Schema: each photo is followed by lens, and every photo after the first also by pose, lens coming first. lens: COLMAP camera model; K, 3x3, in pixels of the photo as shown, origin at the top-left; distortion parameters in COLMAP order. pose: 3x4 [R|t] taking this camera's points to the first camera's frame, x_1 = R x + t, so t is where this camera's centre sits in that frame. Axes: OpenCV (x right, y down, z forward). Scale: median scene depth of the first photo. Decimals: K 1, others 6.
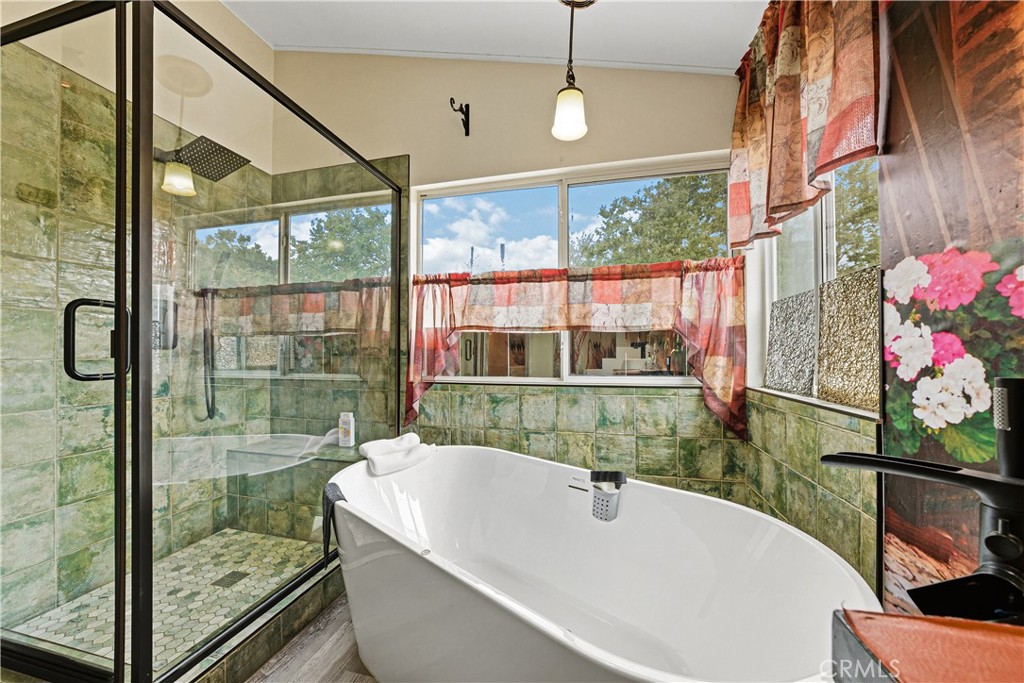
lens RADIAL K [[357.6, 0, 512.3], [0, 357.6, 348.9], [0, 0, 1]] dist [-0.028182, 0.005526]
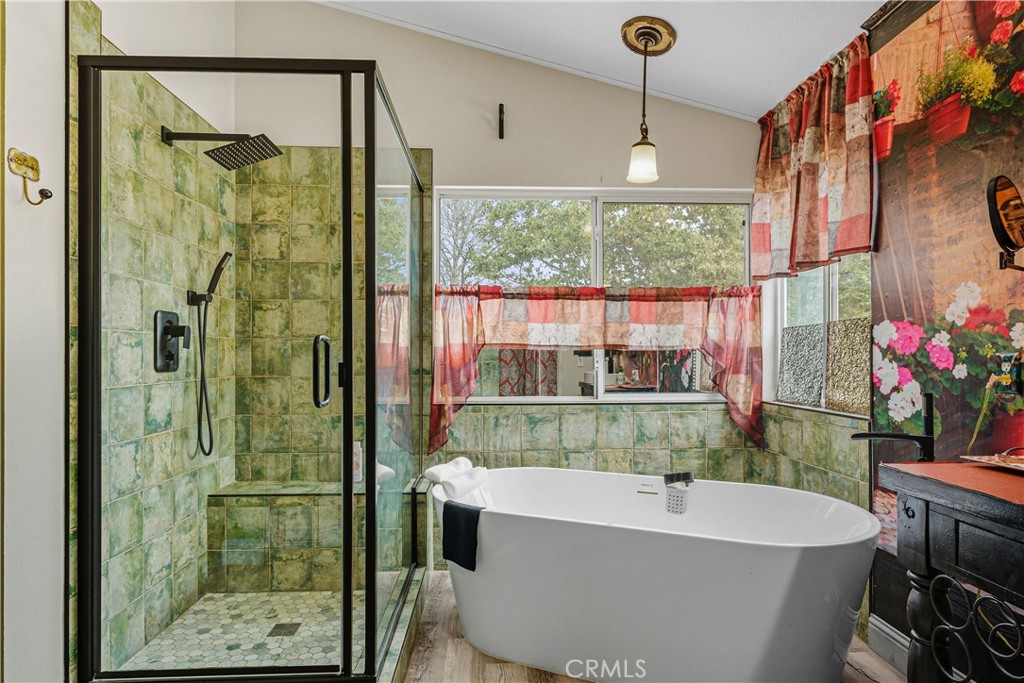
lens RADIAL K [[546.0, 0, 509.5], [0, 546.0, 353.6], [0, 0, 1]] dist [0.003944, 0.000336]
pose [[0.962718, 0.001687, 0.270503, -0.585895], [-0.002481, 0.999994, 0.002594, -0.047628], [-0.270496, -0.003169, 0.962716, -0.464034]]
